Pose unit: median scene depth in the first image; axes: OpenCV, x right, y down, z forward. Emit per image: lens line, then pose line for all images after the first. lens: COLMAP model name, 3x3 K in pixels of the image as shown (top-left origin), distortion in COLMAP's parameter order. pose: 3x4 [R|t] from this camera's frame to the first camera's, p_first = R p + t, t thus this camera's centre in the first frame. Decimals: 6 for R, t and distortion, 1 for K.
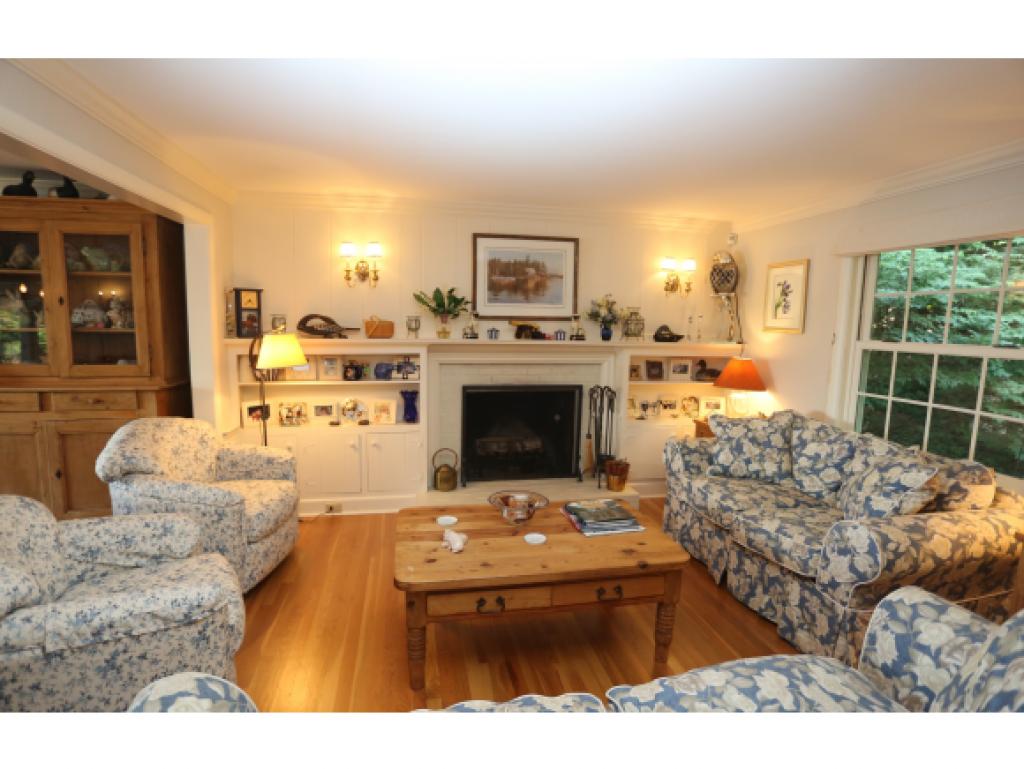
lens RADIAL K [[530.5, 0, 512.0], [0, 530.5, 384.5], [0, 0, 1]] dist [-0.004959, 0.000093]
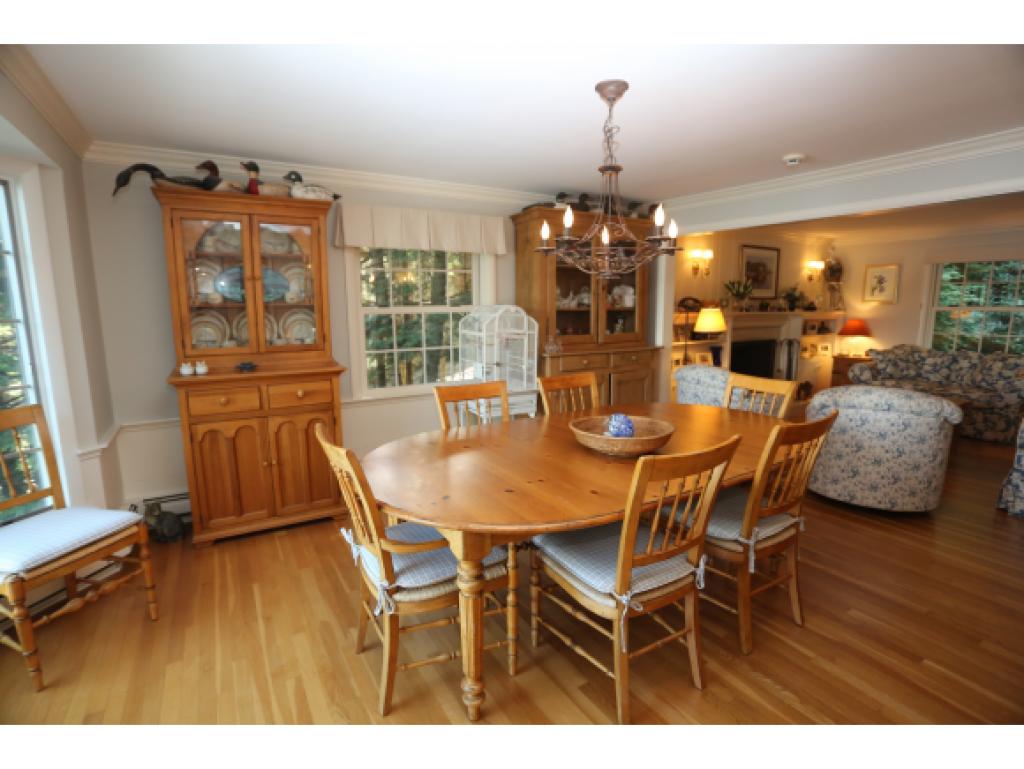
lens RADIAL K [[530.5, 0, 512.0], [0, 530.5, 384.5], [0, 0, 1]] dist [-0.004959, 0.000093]
pose [[0.928691, -0.078863, 0.362372, -1.539650], [0.065955, 0.996673, 0.047875, 0.009739], [-0.364942, -0.020560, 0.930803, -0.270660]]
